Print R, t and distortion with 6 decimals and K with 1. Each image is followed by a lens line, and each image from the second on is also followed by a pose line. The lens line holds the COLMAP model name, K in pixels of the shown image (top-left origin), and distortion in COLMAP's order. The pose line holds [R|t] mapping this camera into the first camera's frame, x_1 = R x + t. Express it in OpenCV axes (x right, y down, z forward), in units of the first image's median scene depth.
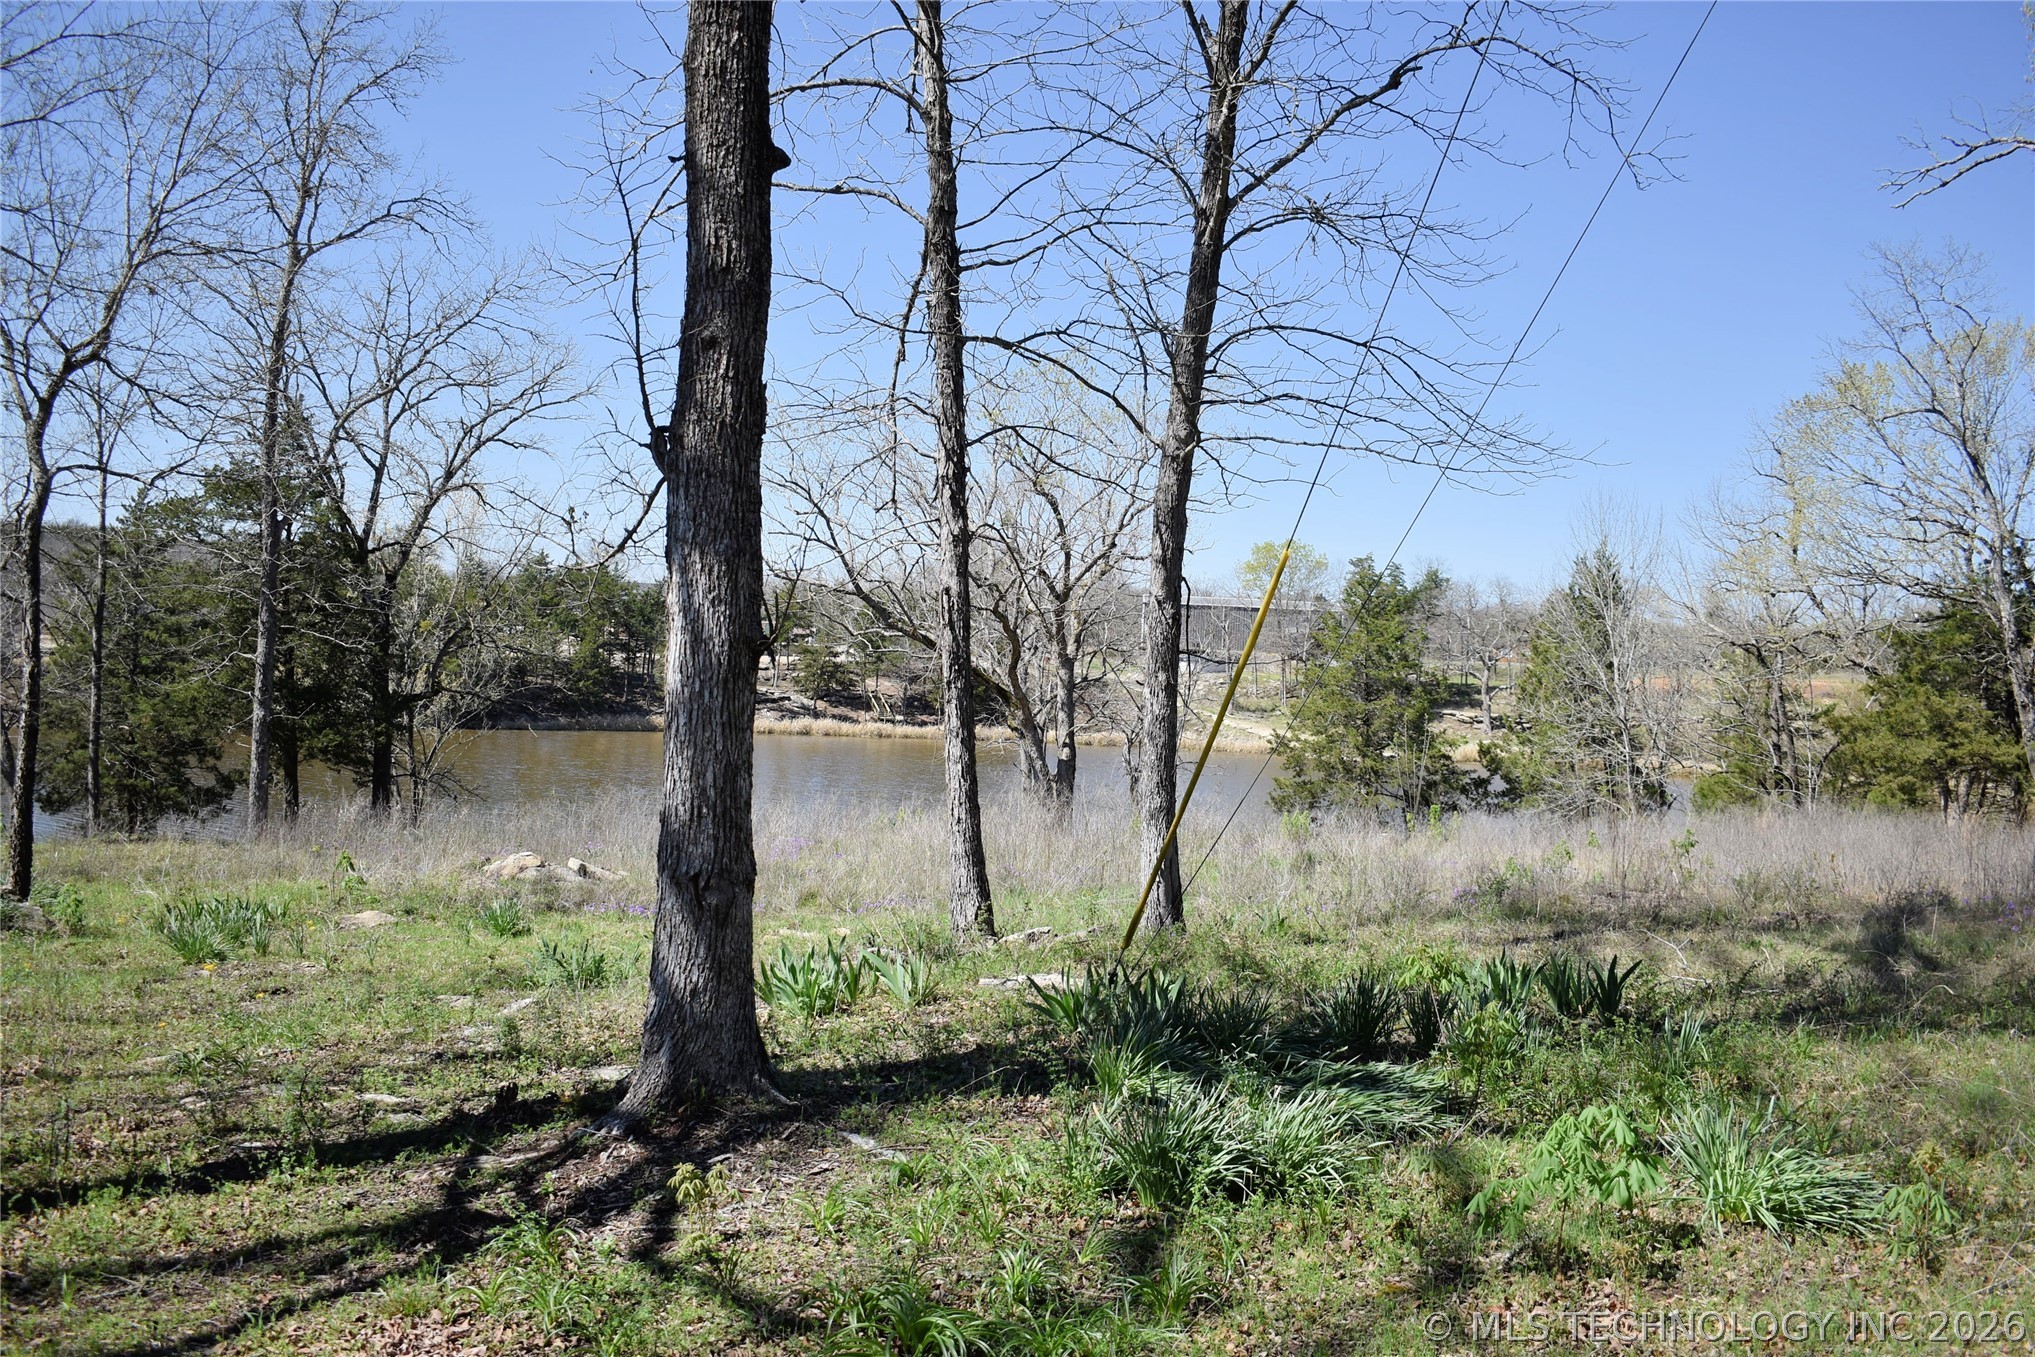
lens RADIAL K [[1941.0, 0, 1031.0], [0, 1941.0, 675.8], [0, 0, 1]] dist [-0.072638, 0.002330]
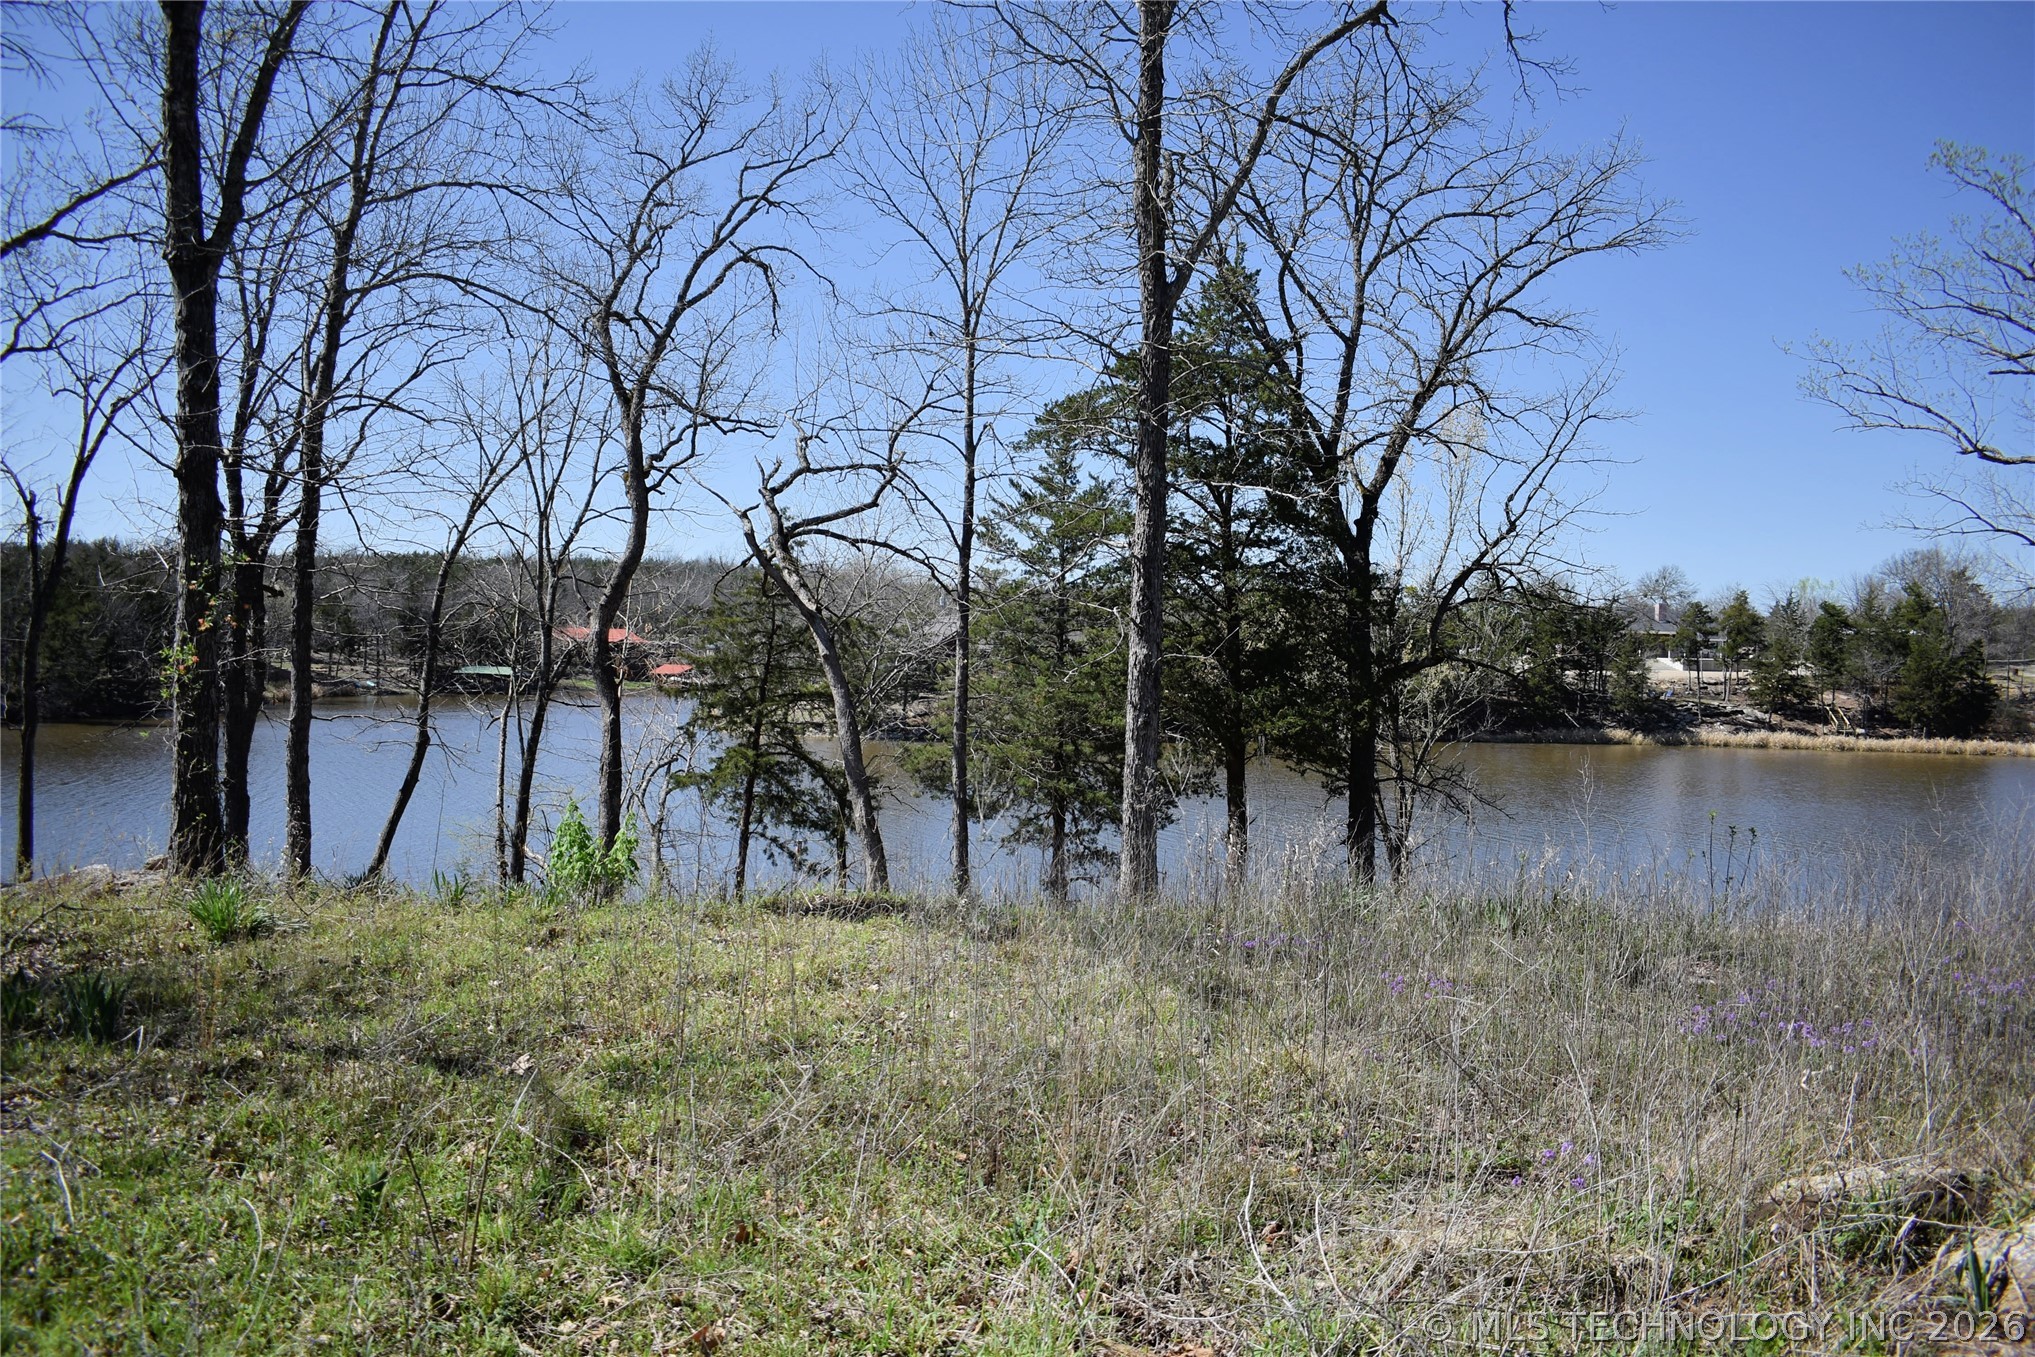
lens RADIAL K [[1587.4, 0, 1019.3], [0, 1587.4, 678.5], [0, 0, 1]] dist [-0.095806, 0.016170]
pose [[0.861534, -0.017340, -0.507404, -0.140975], [0.009004, 0.999781, -0.018880, 0.022868], [0.507620, 0.011697, 0.861501, 0.408026]]
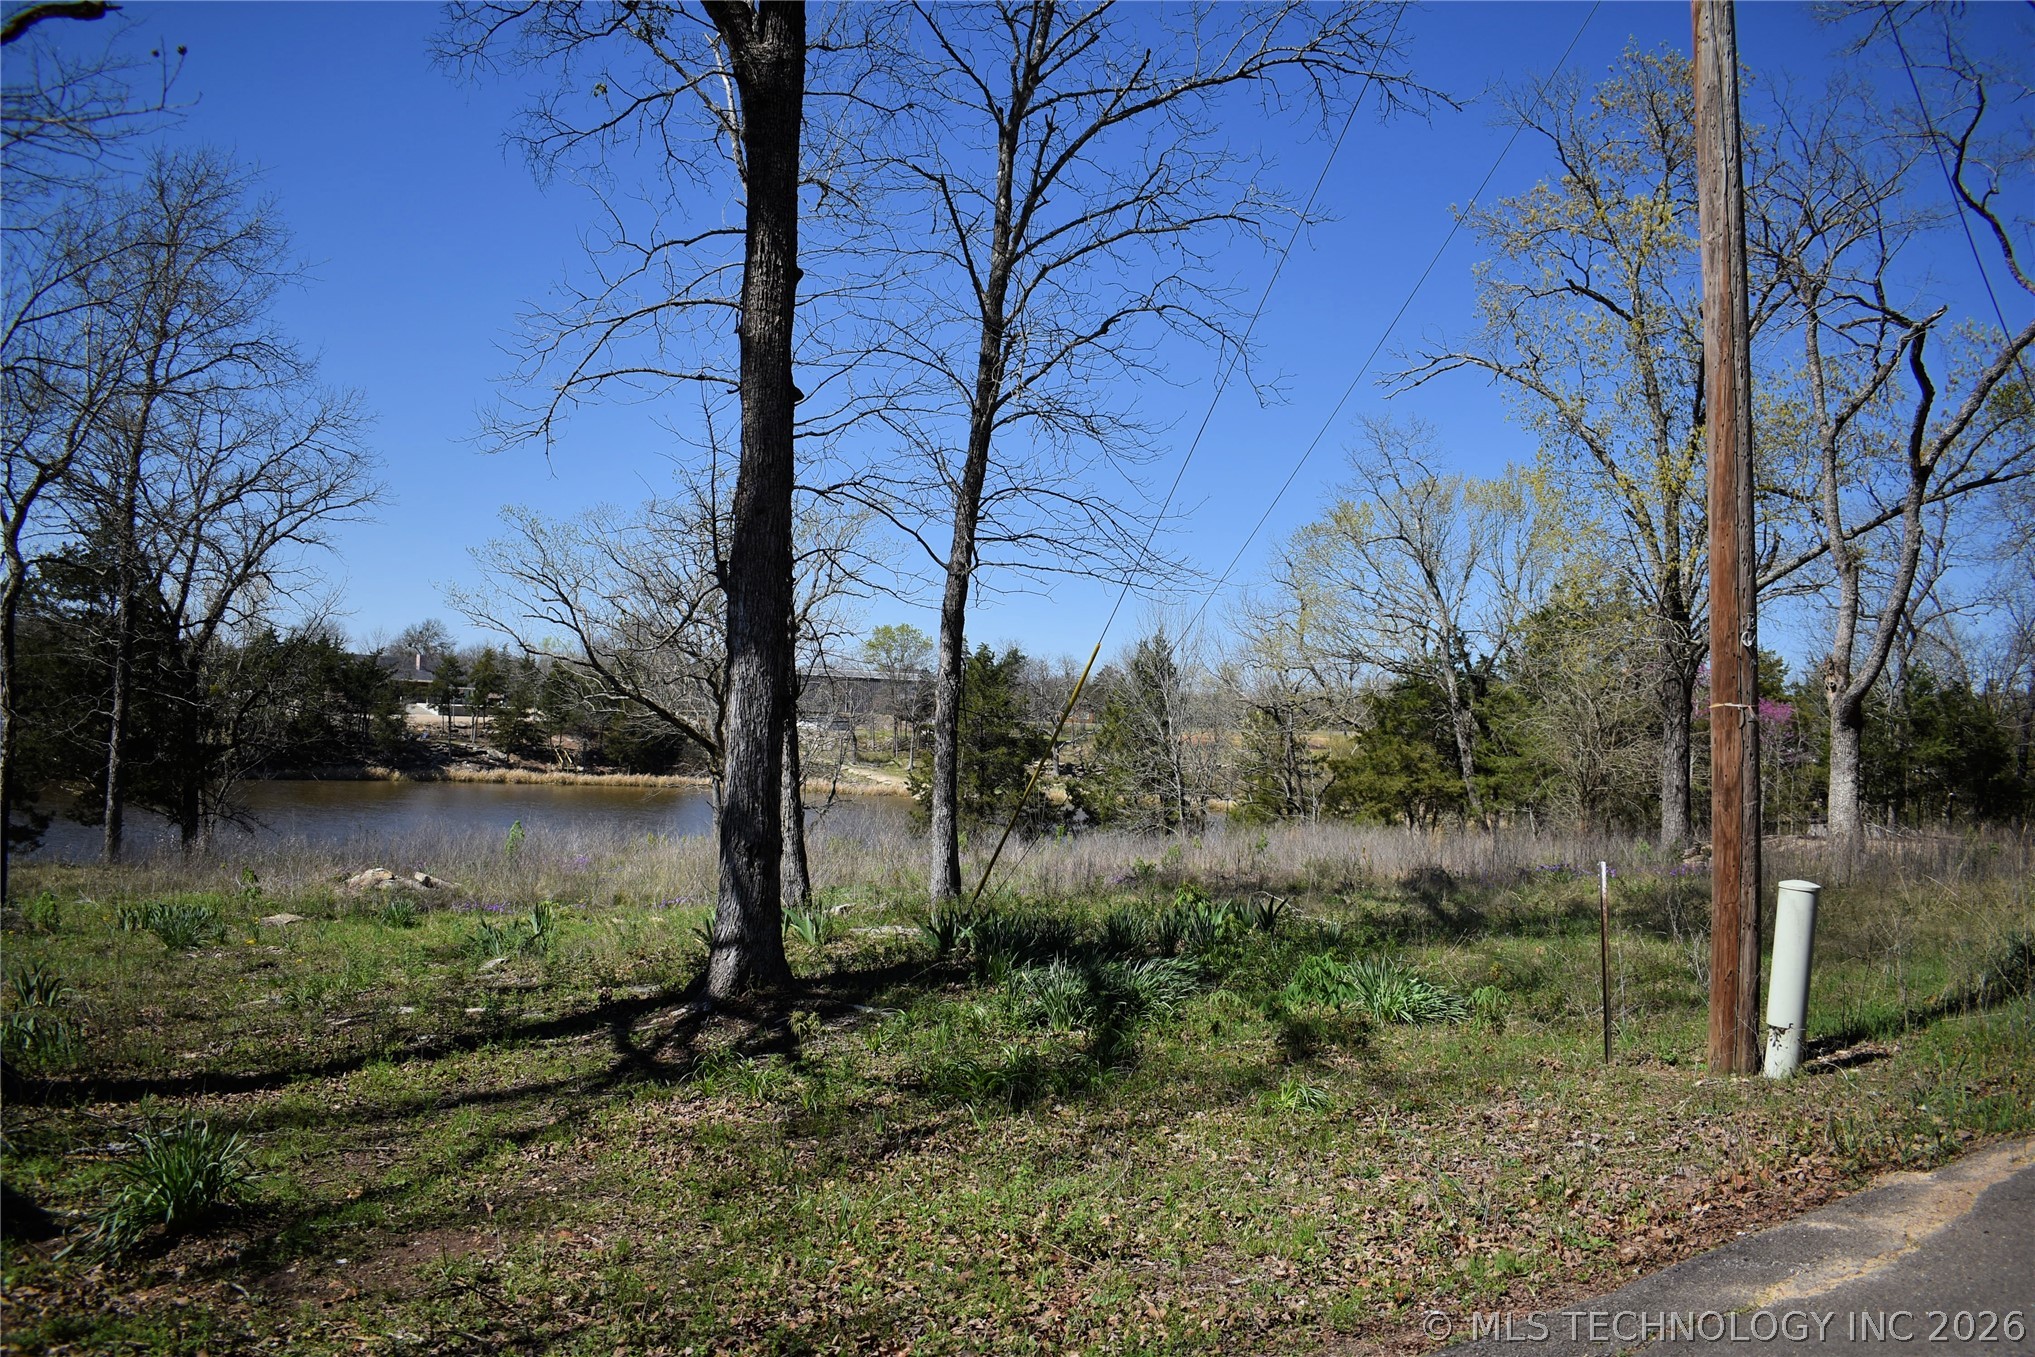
lens RADIAL K [[1585.1, 0, 1019.5], [0, 1585.1, 675.7], [0, 0, 1]] dist [-0.095940, 0.016842]
pose [[0.977173, 0.005646, 0.212369, -0.034255], [0.002165, 0.999330, -0.036527, 0.001729], [-0.212433, 0.036153, 0.976507, -0.045532]]
